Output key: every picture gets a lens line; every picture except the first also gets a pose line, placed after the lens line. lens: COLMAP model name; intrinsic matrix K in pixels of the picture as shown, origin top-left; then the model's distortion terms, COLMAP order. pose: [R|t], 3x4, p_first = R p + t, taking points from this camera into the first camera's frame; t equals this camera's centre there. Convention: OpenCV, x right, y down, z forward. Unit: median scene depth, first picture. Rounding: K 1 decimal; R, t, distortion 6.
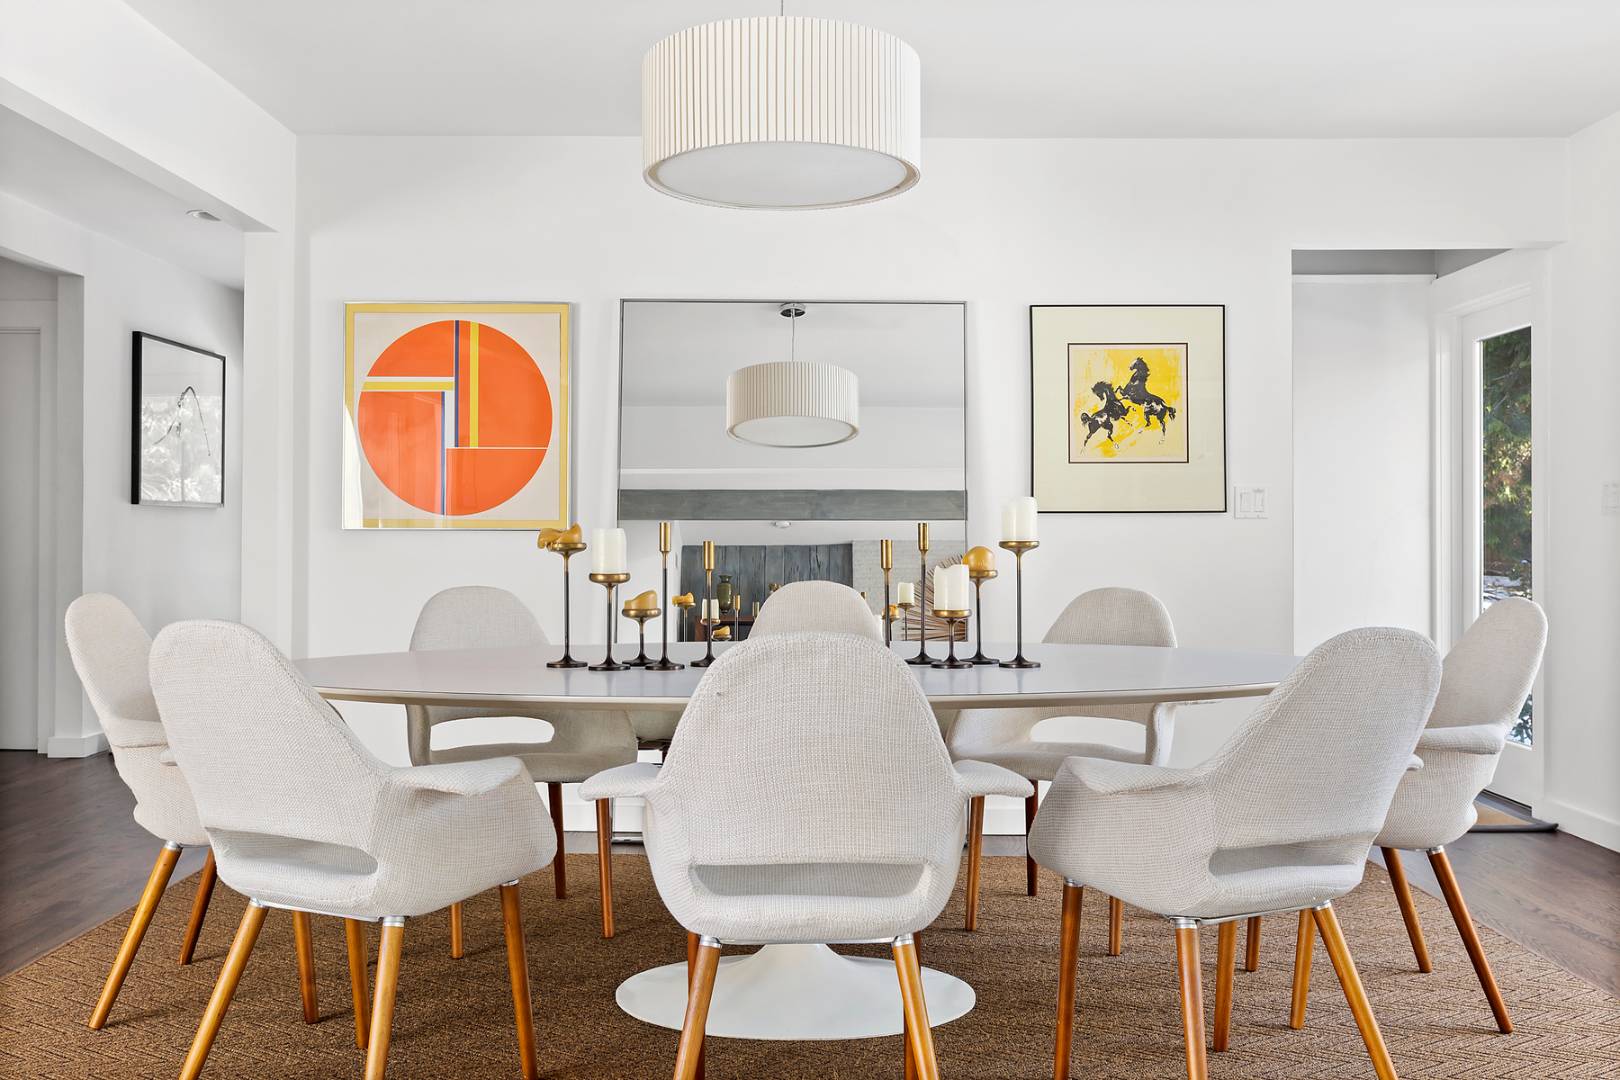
lens RADIAL K [[744.1, 0, 814.2], [0, 744.1, 536.8], [0, 0, 1]] dist [0.004916, 0.000360]
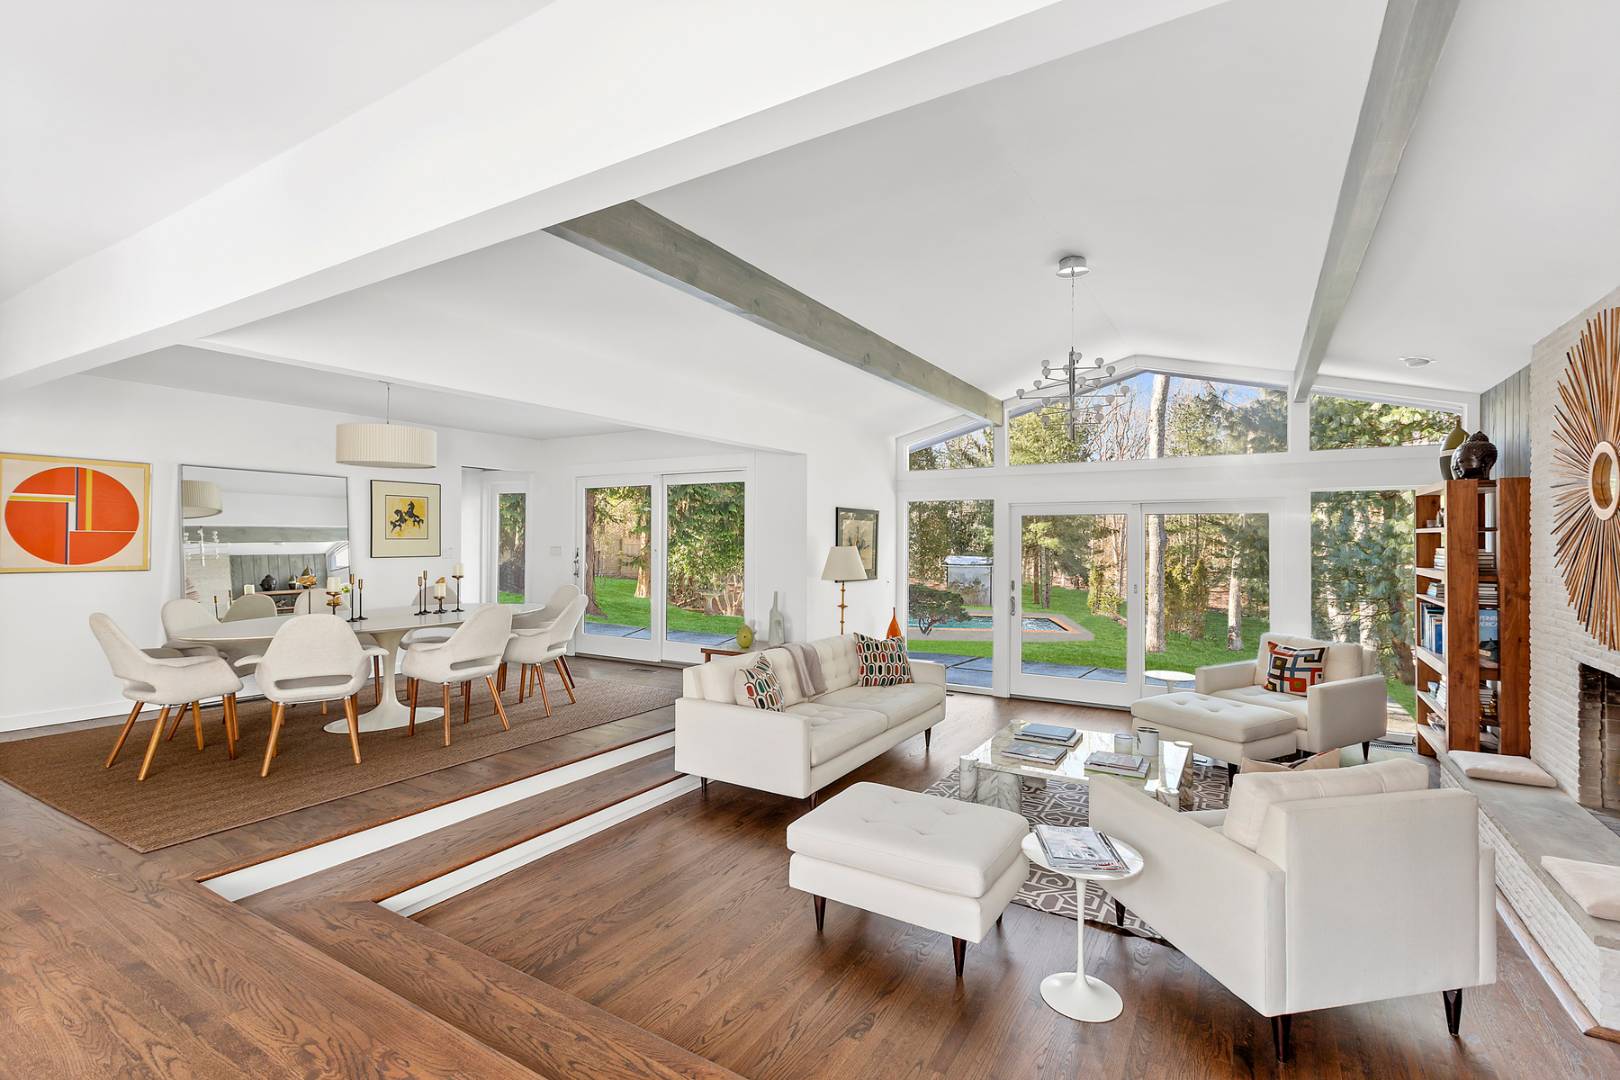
lens RADIAL K [[744.1, 0, 807.3], [0, 744.1, 538.8], [0, 0, 1]] dist [0.004916, 0.000360]
pose [[0.527580, 0.002963, 0.849500, -1.149194], [-0.001967, 0.999995, -0.002267, -0.097082], [-0.849503, -0.000475, 0.527583, -1.729100]]
